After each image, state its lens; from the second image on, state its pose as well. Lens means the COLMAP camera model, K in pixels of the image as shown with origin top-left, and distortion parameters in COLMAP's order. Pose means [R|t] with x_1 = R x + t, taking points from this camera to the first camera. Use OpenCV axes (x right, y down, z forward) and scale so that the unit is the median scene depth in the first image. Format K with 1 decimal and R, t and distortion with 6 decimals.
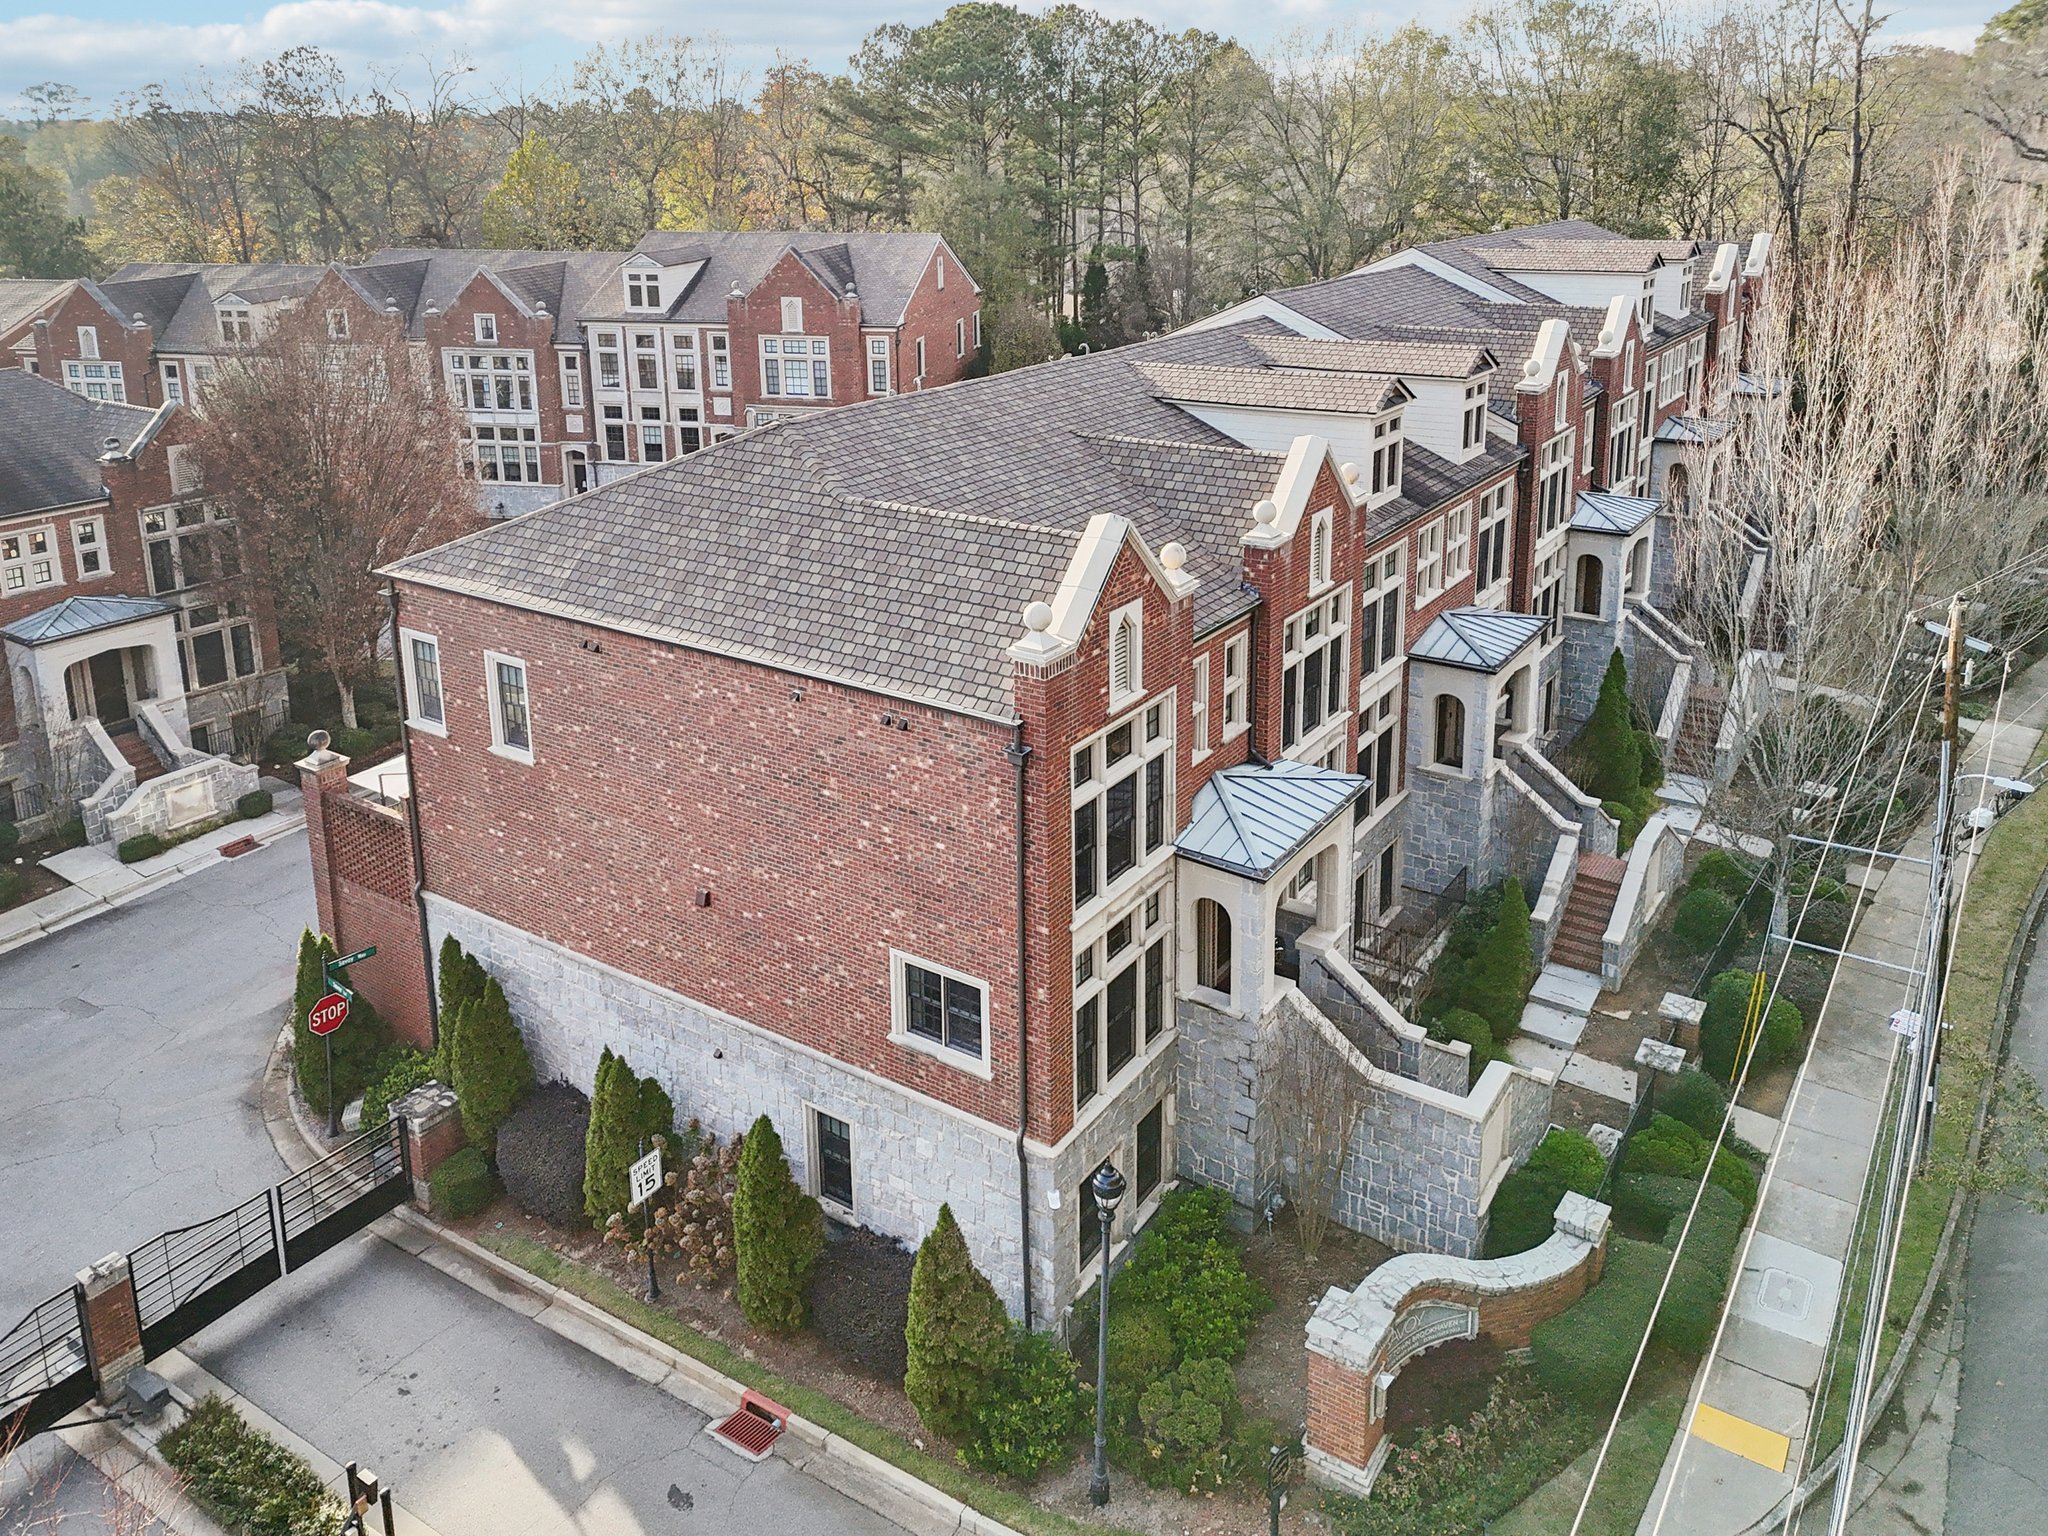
lens RADIAL K [[1571.0, 0, 1083.0], [0, 1571.0, 533.7], [0, 0, 1]] dist [0.047392, 0.000401]
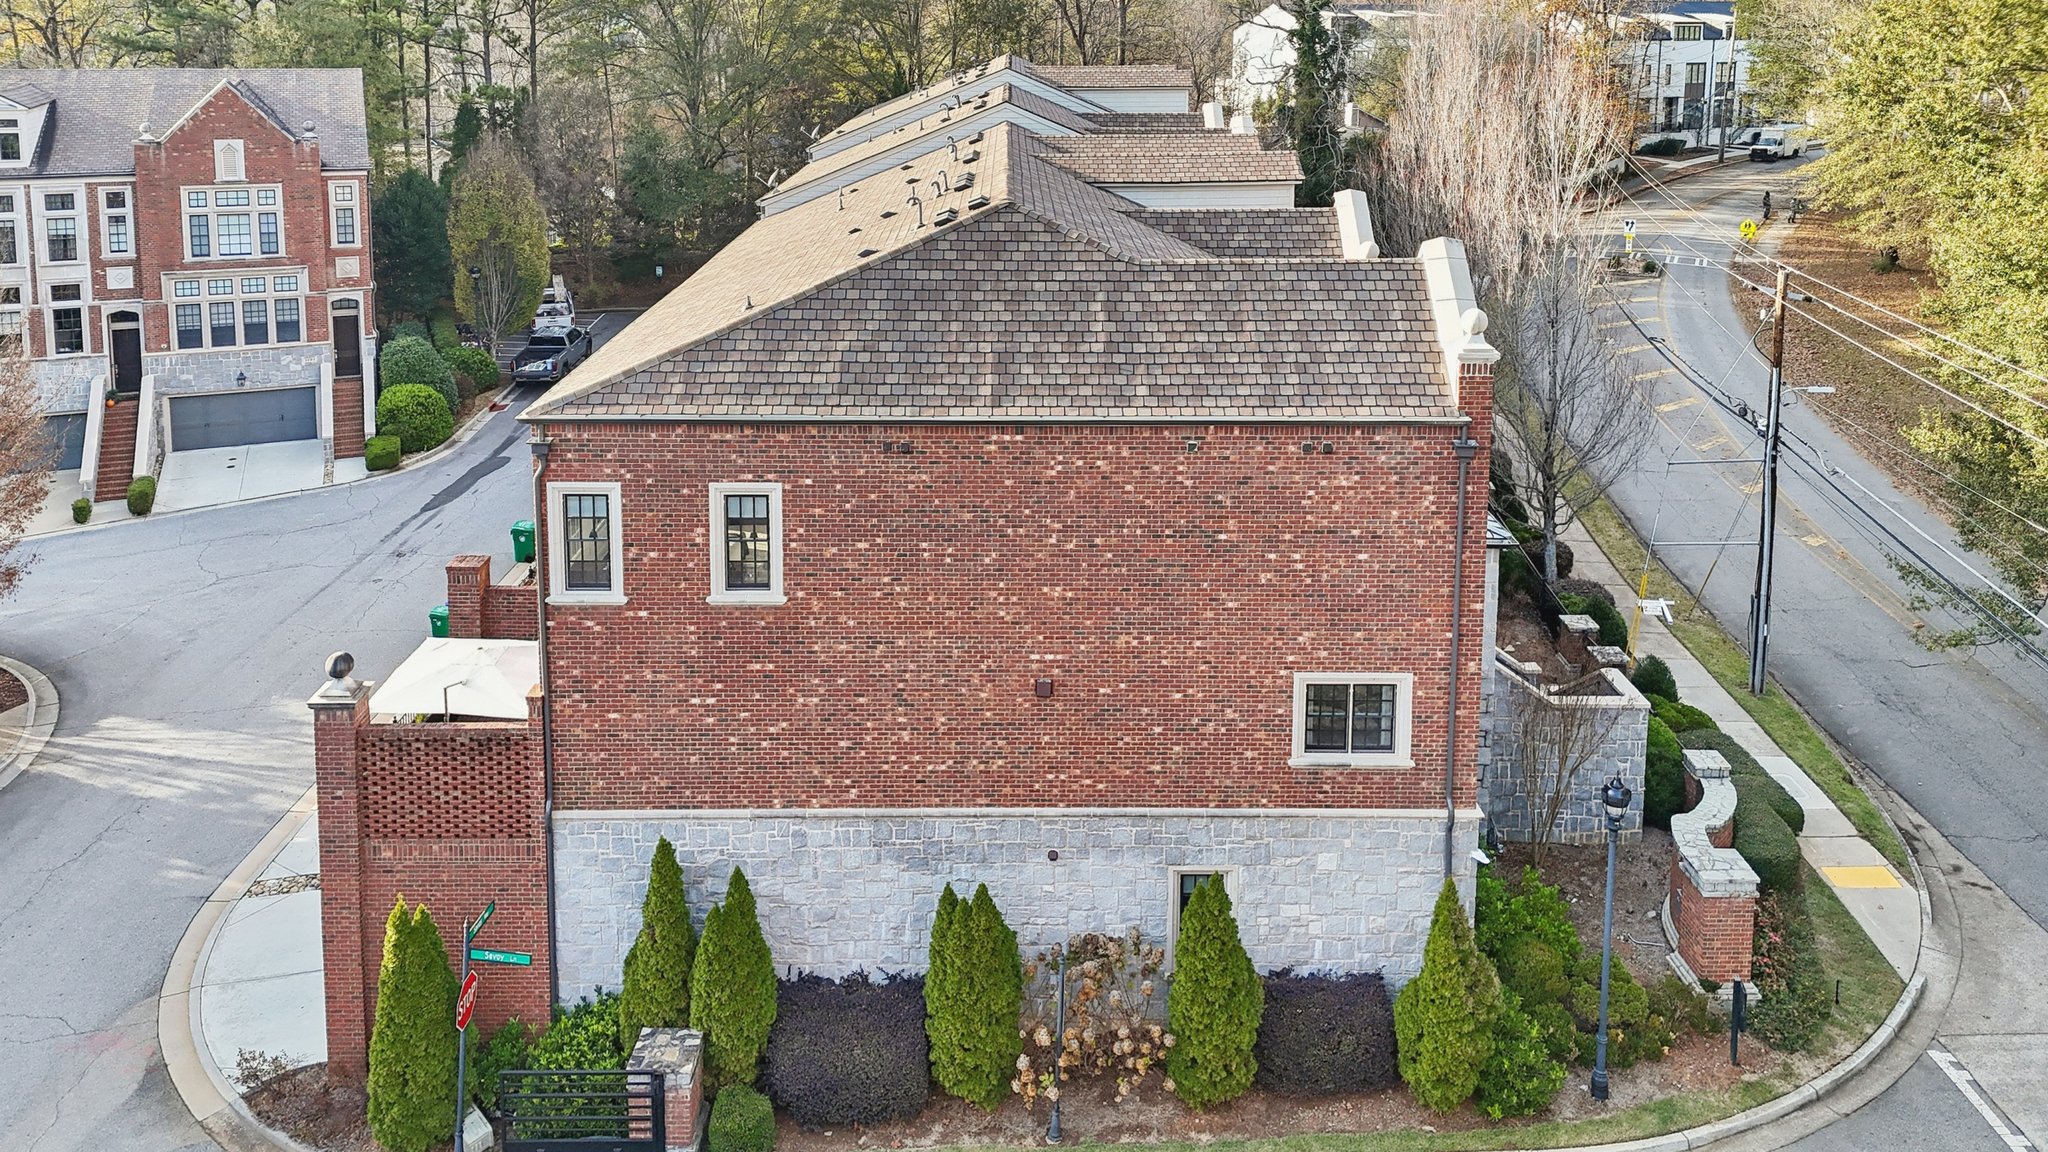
lens RADIAL K [[1531.1, 0, 1093.1], [0, 1531.1, 222.0], [0, 0, 1]] dist [0.077606, -0.075644]
pose [[0.821832, -0.066309, 0.565858, -0.698681], [0.124660, 0.990066, -0.065033, 0.012421], [-0.555924, 0.123986, 0.821934, 0.166150]]
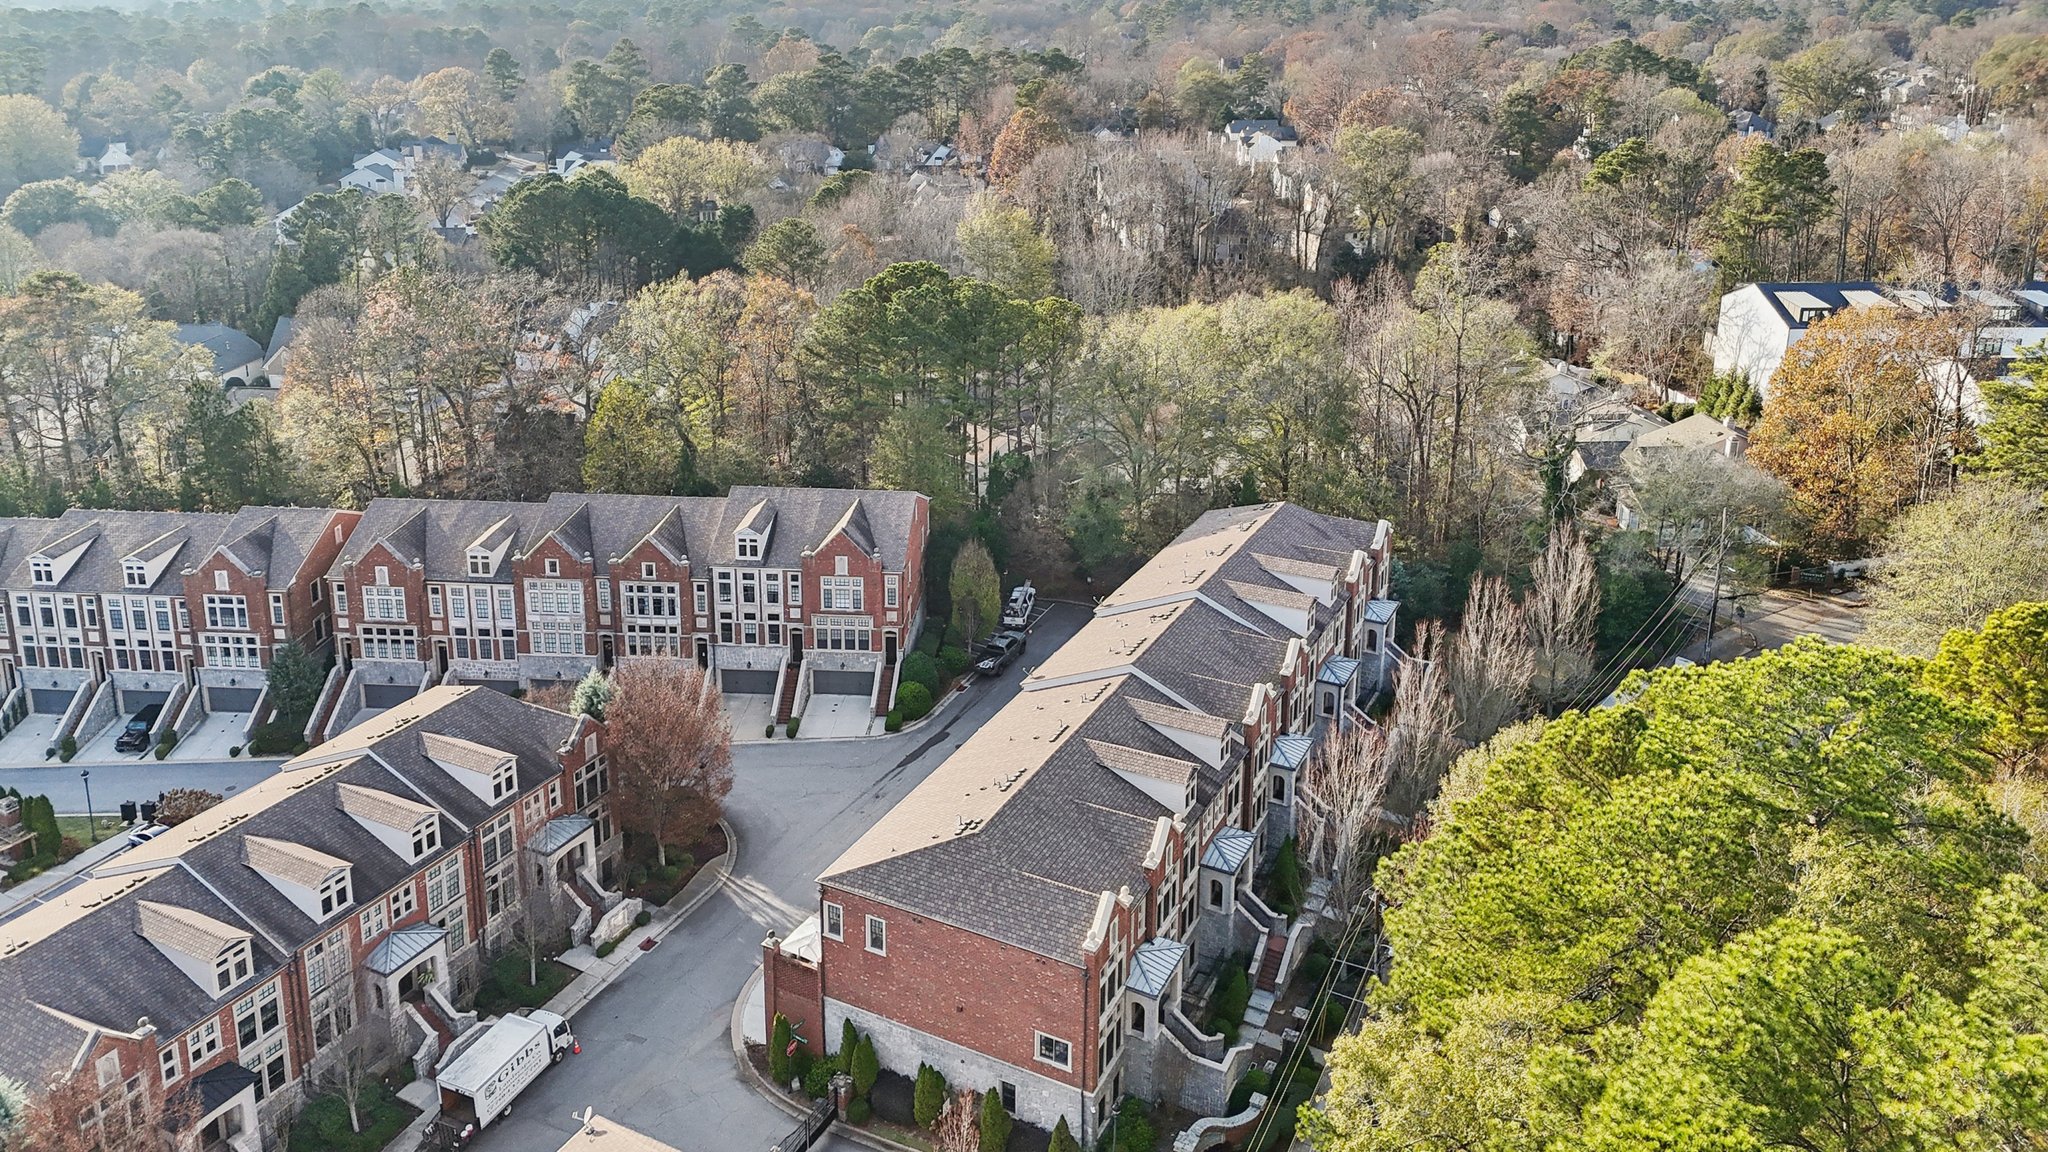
lens RADIAL K [[1511.3, 0, 1071.3], [0, 1511.3, 416.5], [0, 0, 1]] dist [0.073369, -0.004500]
pose [[0.991896, -0.016133, 0.126021, -0.355601], [0.011801, 0.999316, 0.035040, -0.892428], [-0.126500, -0.033269, 0.991409, -1.653280]]
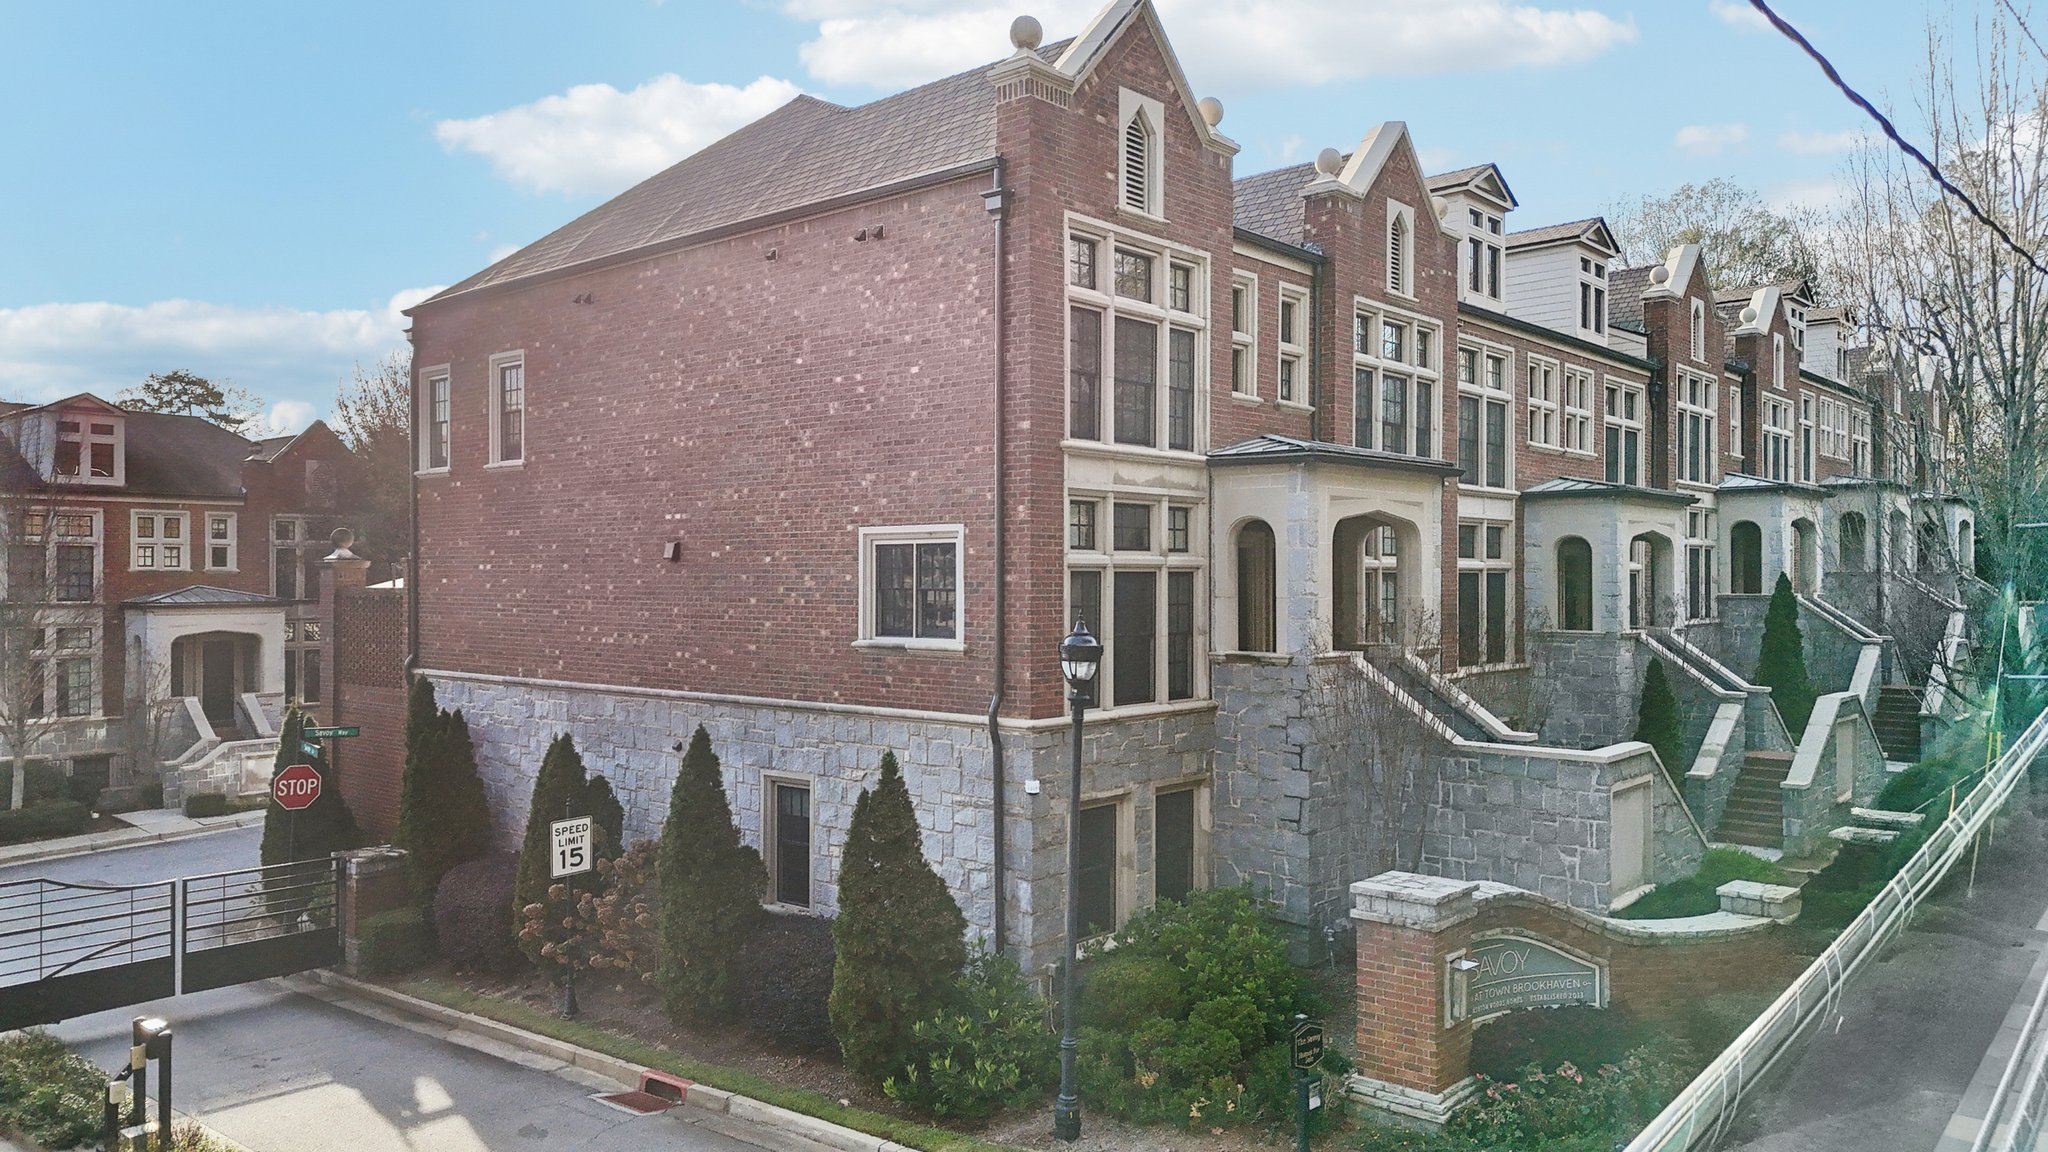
lens RADIAL K [[1482.3, 0, 1028.2], [0, 1482.3, 601.4], [0, 0, 1]] dist [0.086300, -0.068130]
pose [[0.989228, 0.007021, -0.146211, 0.073034], [-0.040670, 0.972705, -0.228453, 0.419514], [0.140617, 0.231939, 0.962513, 0.226973]]
